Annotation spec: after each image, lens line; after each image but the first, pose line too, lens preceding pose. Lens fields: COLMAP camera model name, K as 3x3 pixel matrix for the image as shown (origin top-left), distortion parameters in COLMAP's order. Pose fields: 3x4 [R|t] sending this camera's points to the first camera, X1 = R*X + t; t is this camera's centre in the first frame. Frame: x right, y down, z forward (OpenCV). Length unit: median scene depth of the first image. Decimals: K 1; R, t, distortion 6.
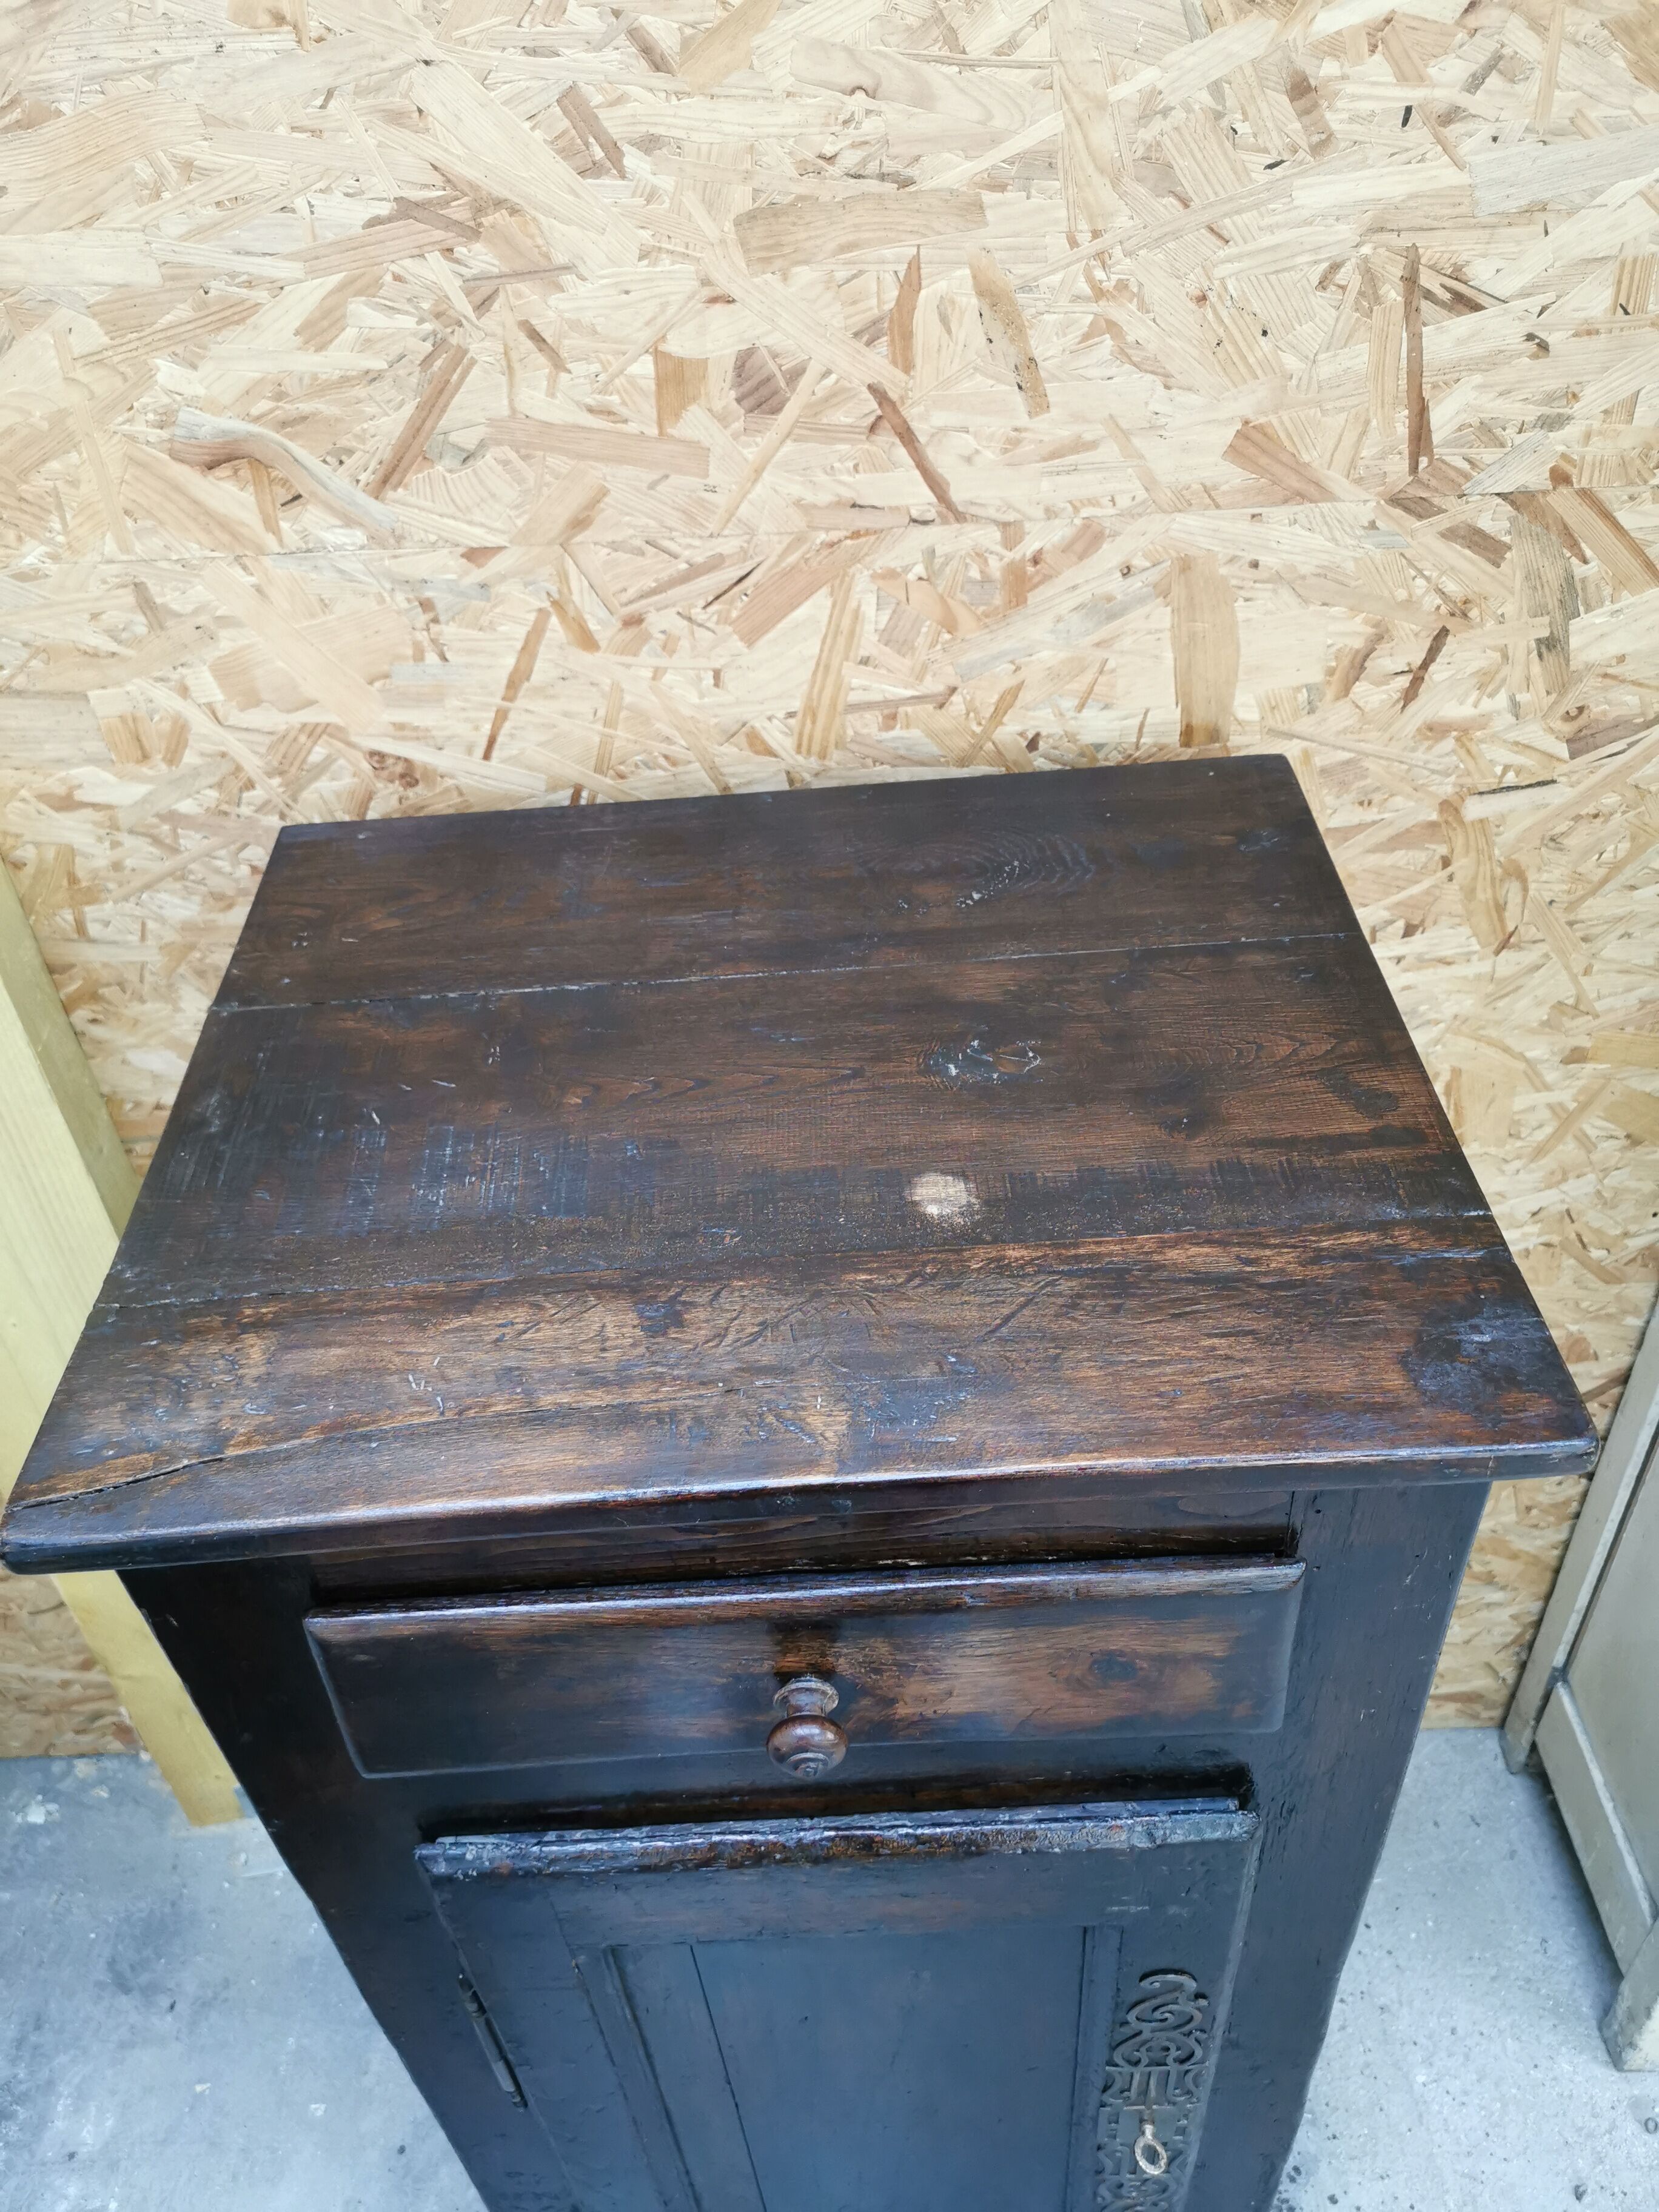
lens RADIAL K [[1755.7, 0, 832.8], [0, 1755.7, 1119.9], [0, 0, 1]] dist [0.033090, -0.066682]
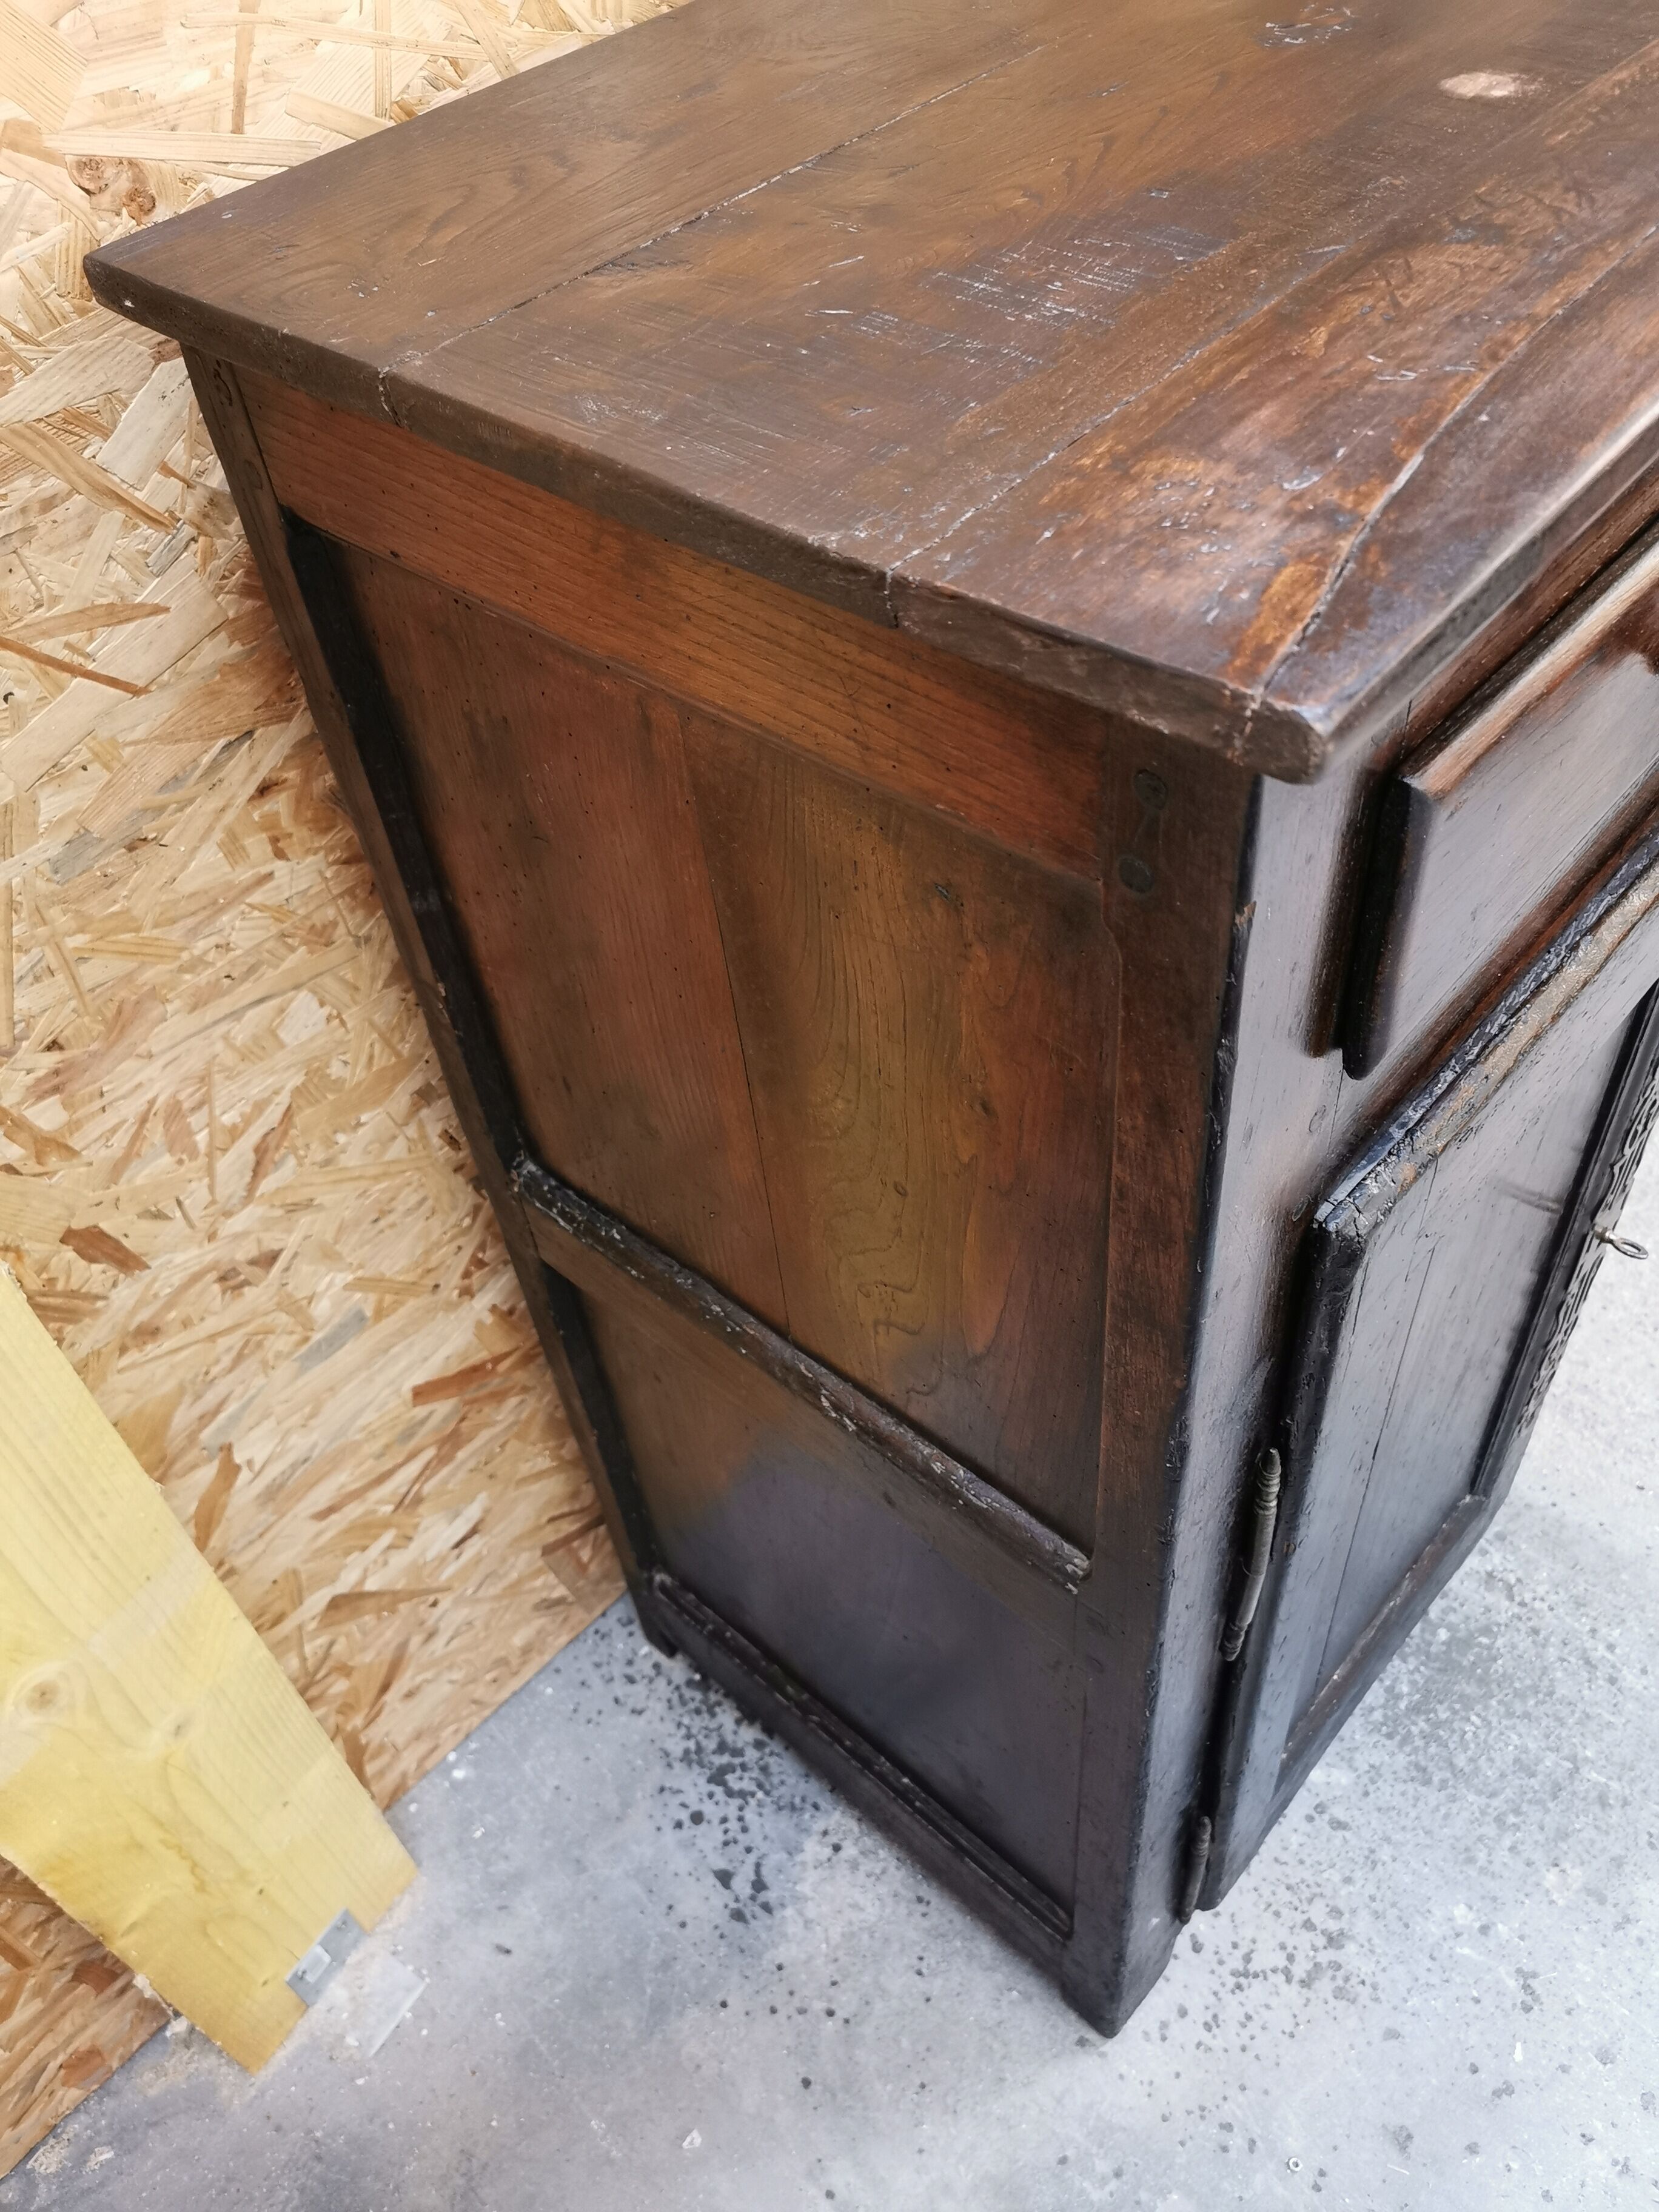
lens RADIAL K [[1755.7, 0, 832.8], [0, 1755.7, 1119.9], [0, 0, 1]] dist [0.033090, -0.066682]
pose [[0.680563, -0.530282, 0.505604, -0.790157], [0.510185, 0.838258, 0.192443, 0.130579], [-0.525875, 0.126982, 0.841030, 0.506295]]
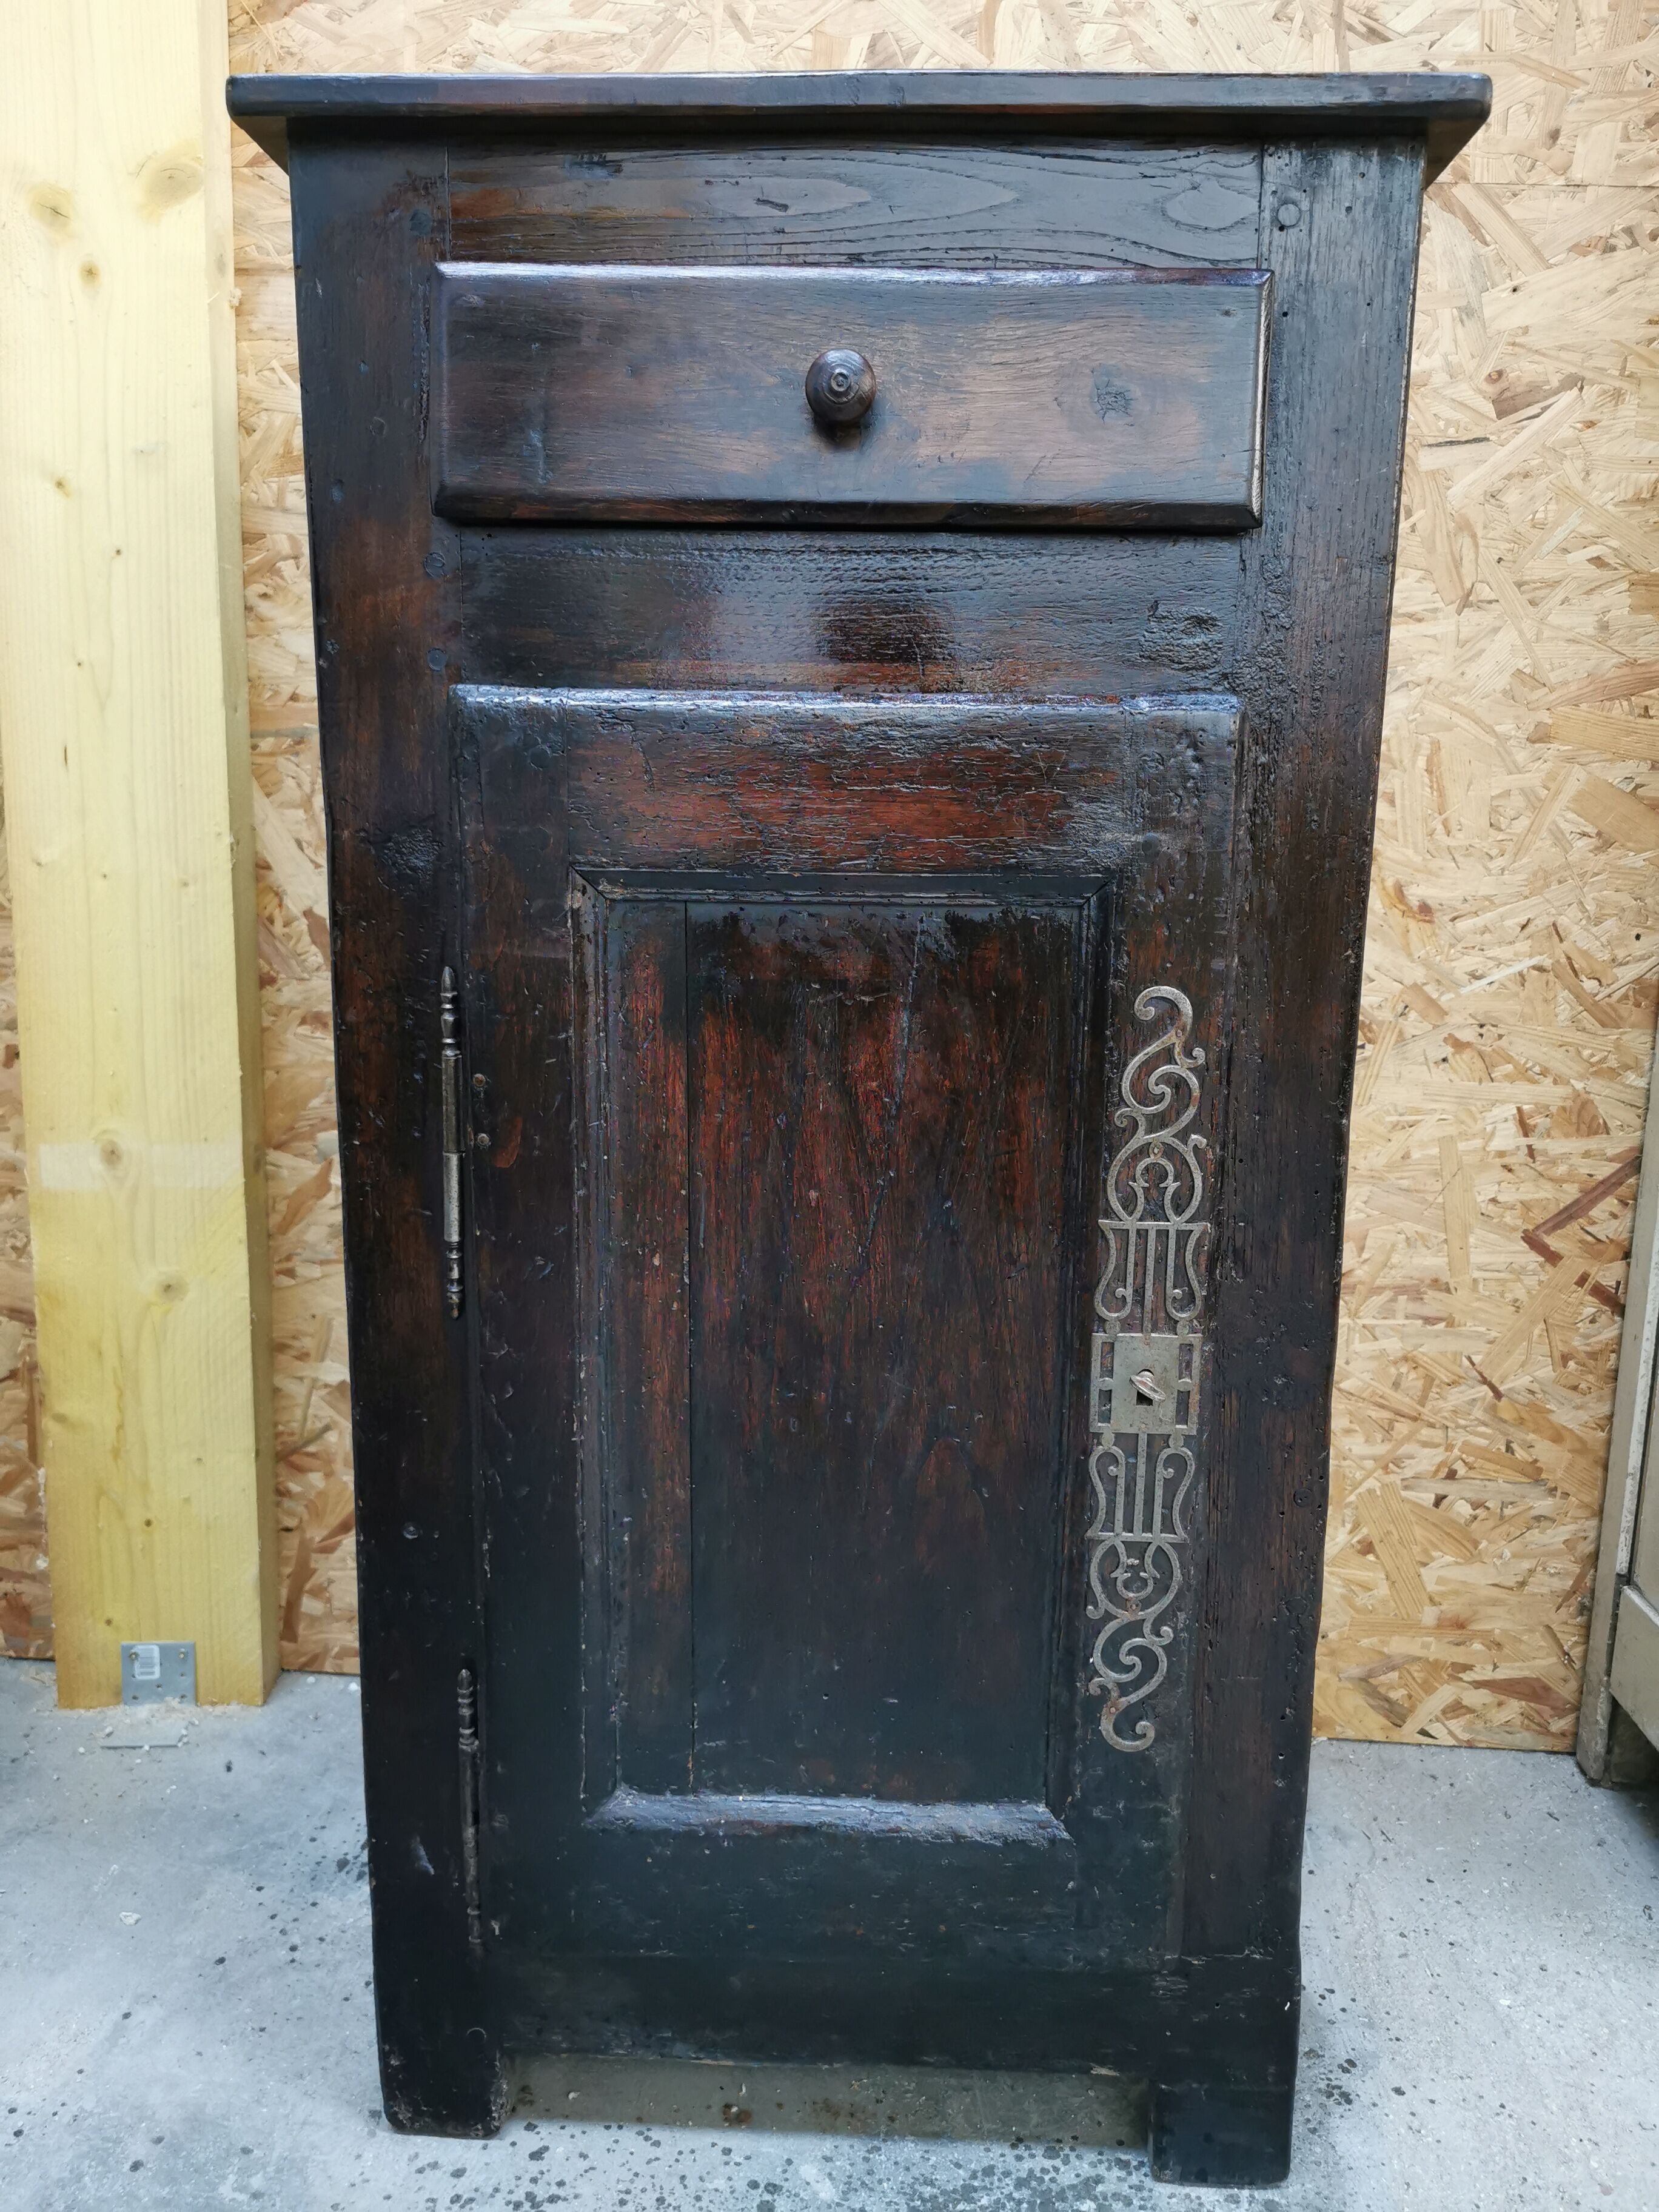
lens RADIAL K [[1783.6, 0, 843.6], [0, 1783.6, 1103.2], [0, 0, 1]] dist [0.047883, -0.089858]
pose [[0.995442, 0.087347, -0.038293, 0.064559], [-0.094815, 0.862995, -0.496236, 1.223846], [-0.010298, 0.497604, 0.867343, 0.191593]]
